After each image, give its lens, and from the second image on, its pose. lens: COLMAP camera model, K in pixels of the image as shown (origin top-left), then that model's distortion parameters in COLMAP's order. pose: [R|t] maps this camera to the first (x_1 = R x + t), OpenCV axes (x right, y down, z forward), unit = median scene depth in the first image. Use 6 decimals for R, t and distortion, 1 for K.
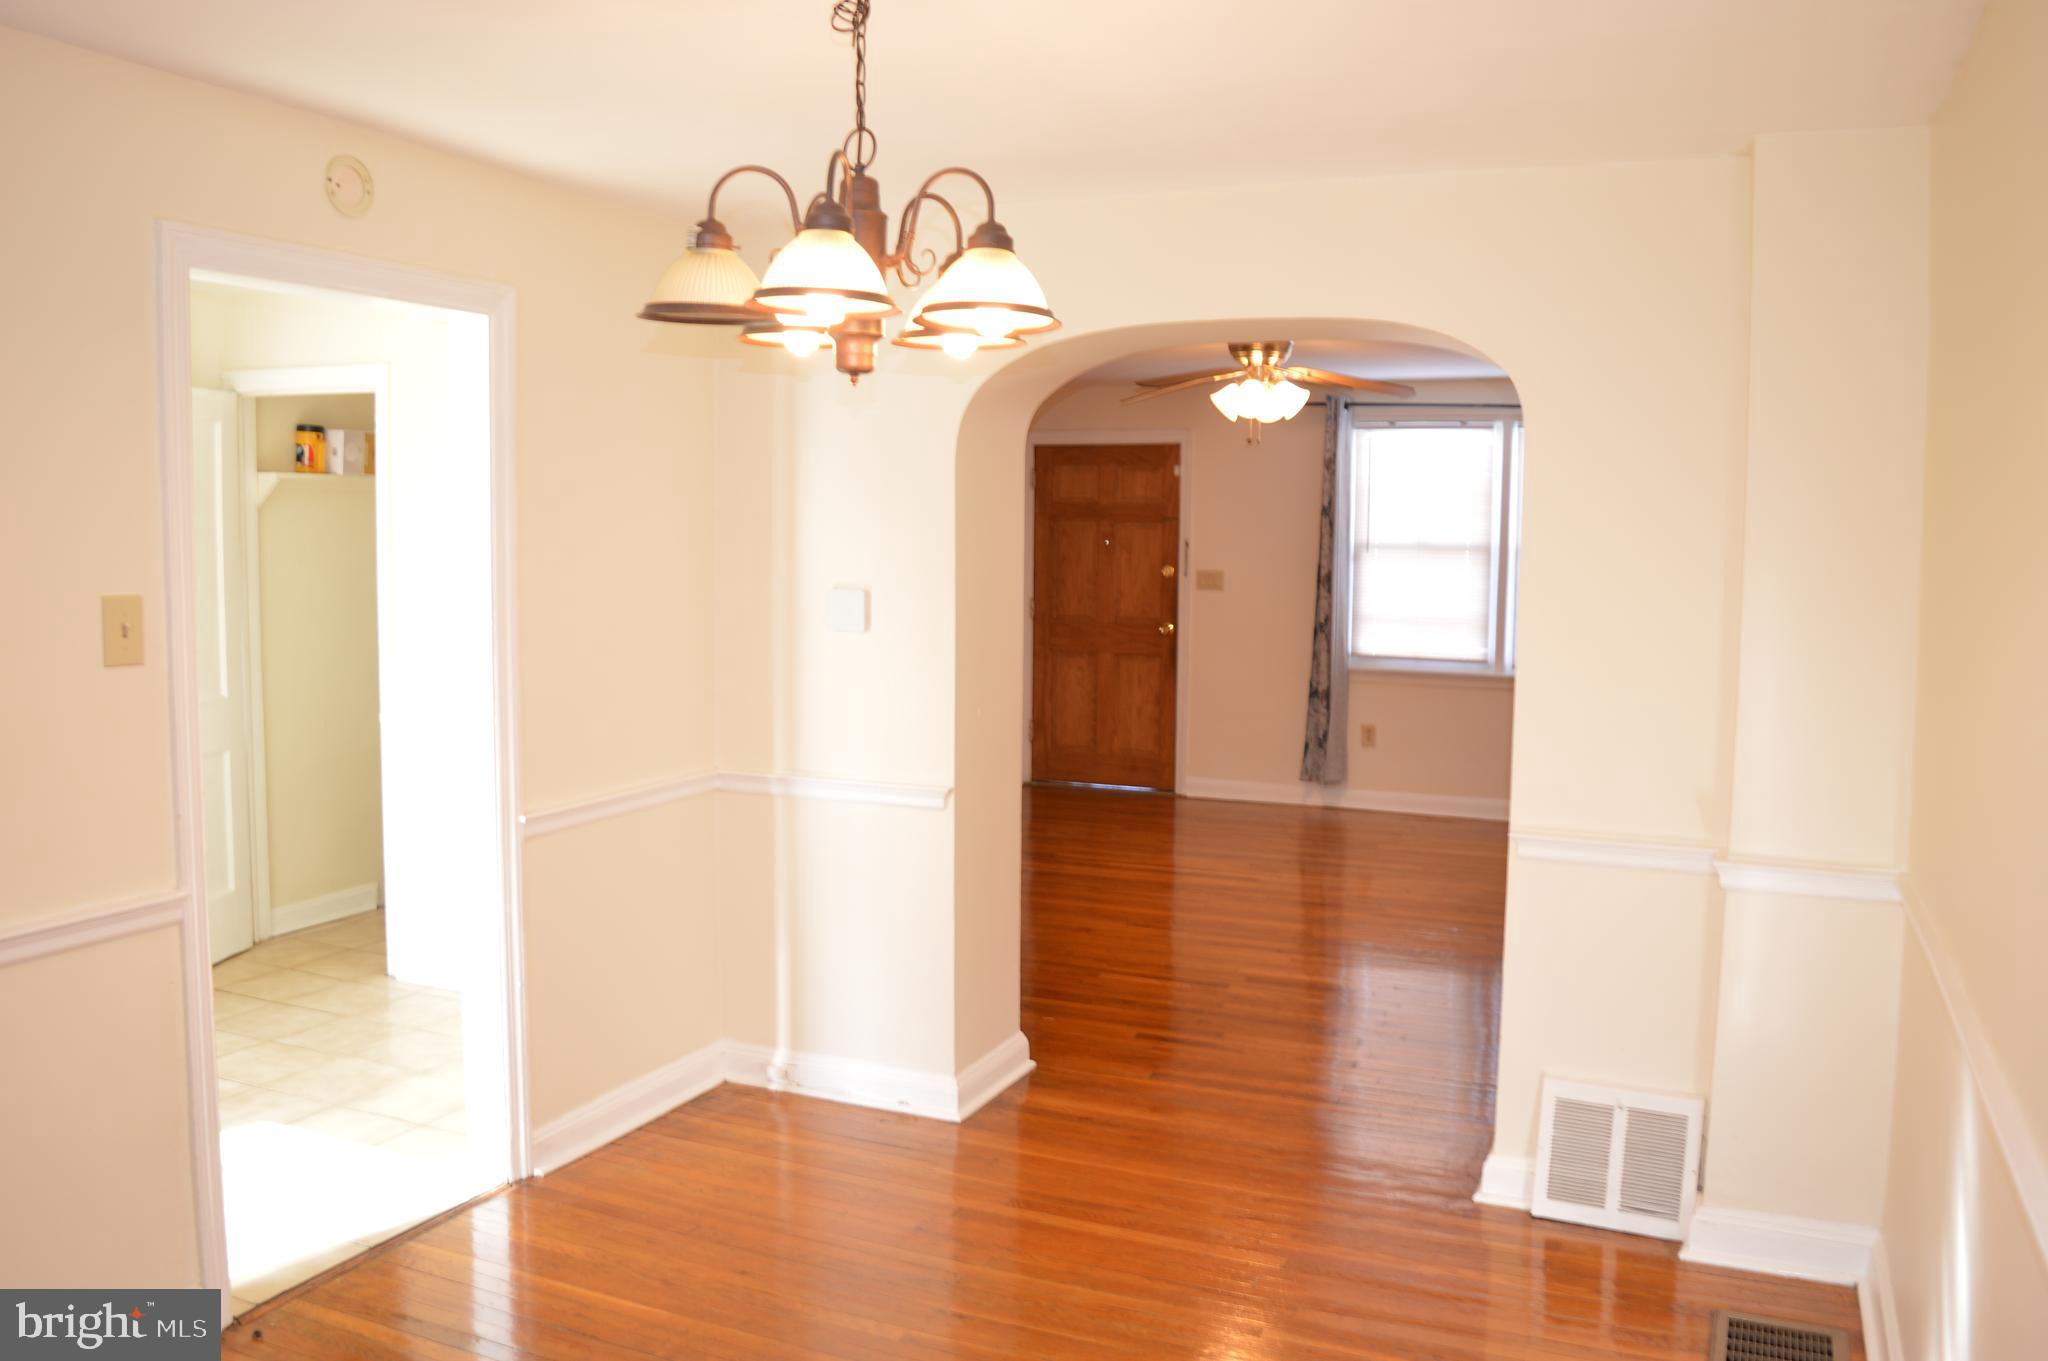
lens RADIAL K [[1618.5, 0, 1023.9], [0, 1618.5, 658.0], [0, 0, 1]] dist [-0.088482, 0.012272]
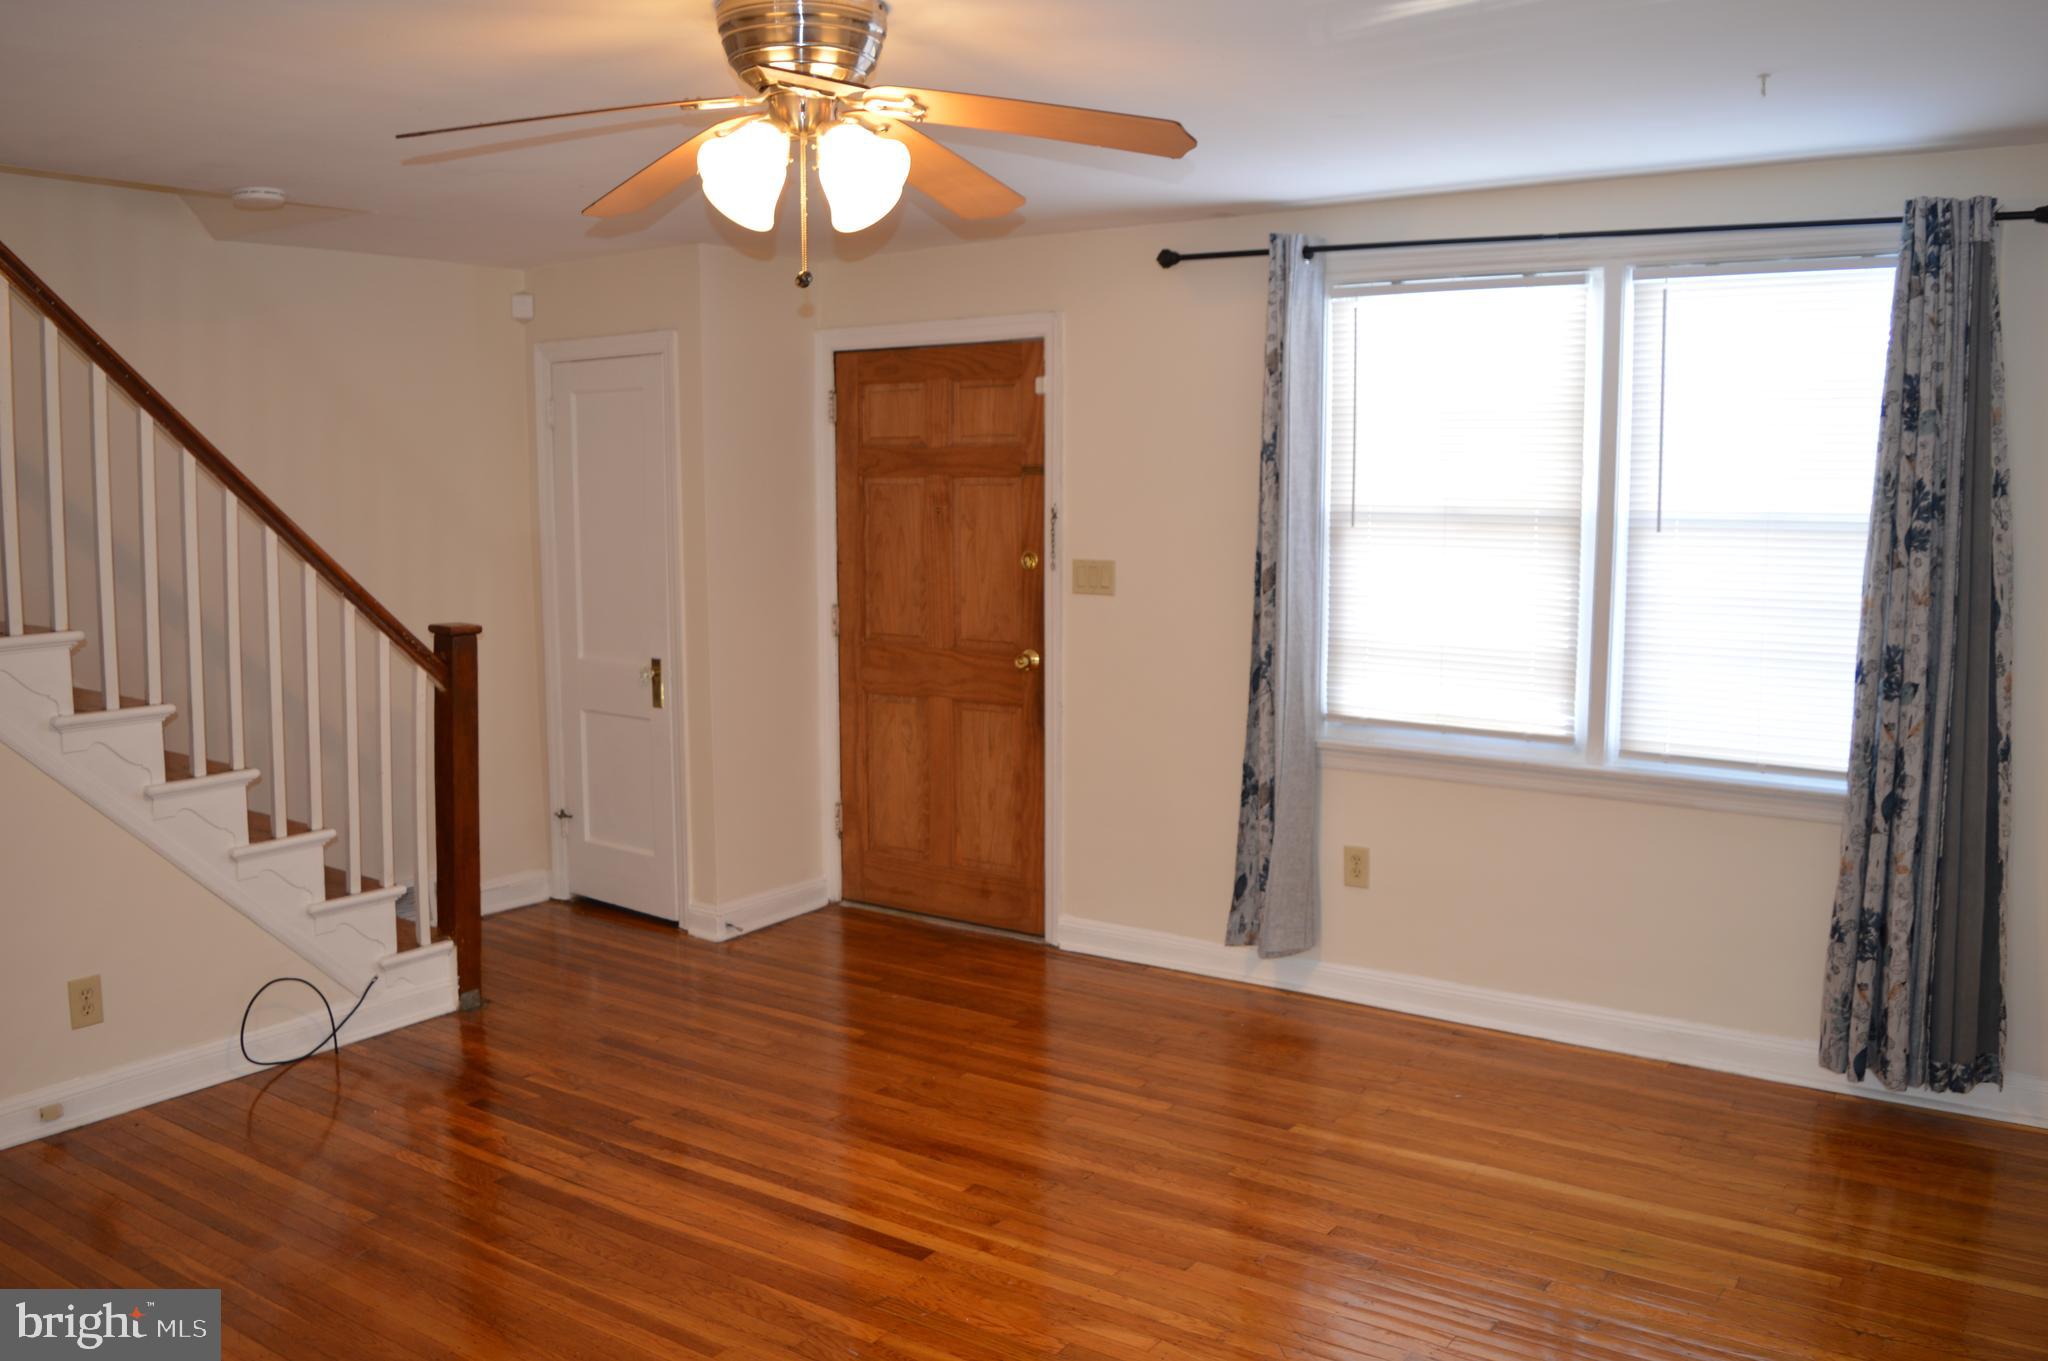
lens RADIAL K [[1618.5, 0, 1023.9], [0, 1618.5, 658.0], [0, 0, 1]] dist [-0.088482, 0.012272]
pose [[0.983946, 0.007303, -0.178315, 0.198756], [-0.002183, 0.999580, 0.028893, -0.037079], [0.178452, -0.028040, 0.983549, 0.448067]]
